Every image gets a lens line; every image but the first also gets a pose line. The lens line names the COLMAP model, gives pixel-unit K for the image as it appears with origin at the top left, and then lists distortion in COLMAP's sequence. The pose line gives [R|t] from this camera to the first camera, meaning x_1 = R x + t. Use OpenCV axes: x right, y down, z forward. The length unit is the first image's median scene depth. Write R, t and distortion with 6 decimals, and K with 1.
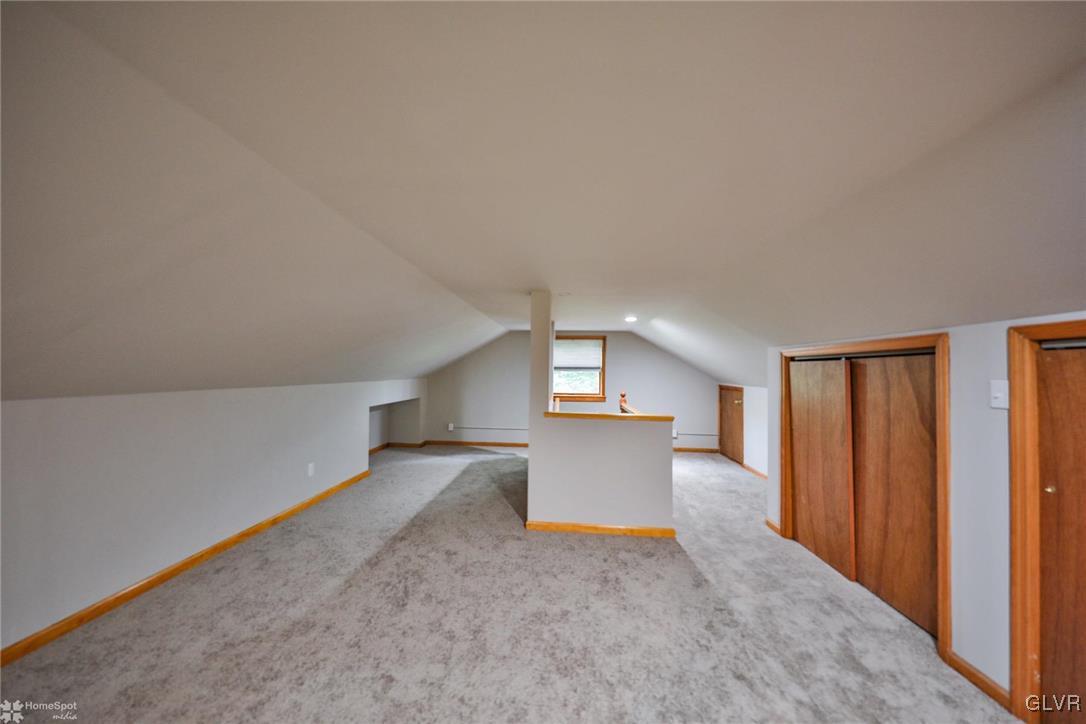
lens RADIAL K [[366.9, 0, 543.0], [0, 366.9, 362.0], [0, 0, 1]] dist [0.001587, -0.004309]
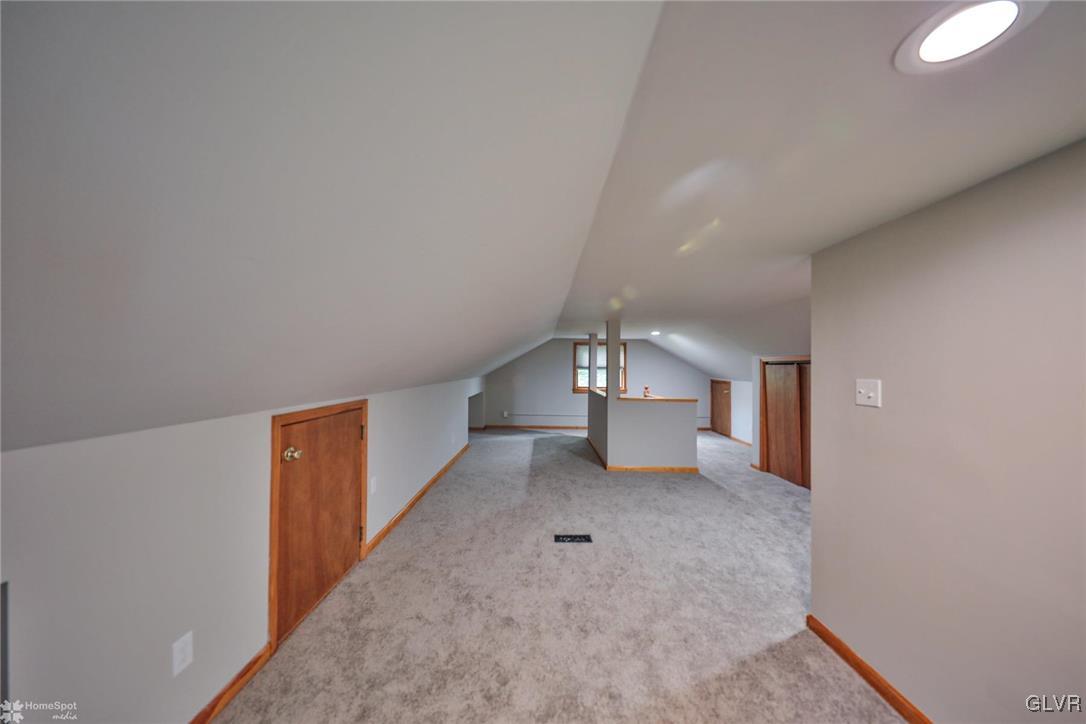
lens RADIAL K [[366.9, 0, 543.0], [0, 366.9, 362.0], [0, 0, 1]] dist [0.001587, -0.004309]
pose [[0.997671, -0.003951, 0.068095, -0.450592], [0.003396, 0.999960, 0.008270, -0.031216], [-0.068125, -0.008020, 0.997645, -0.594304]]
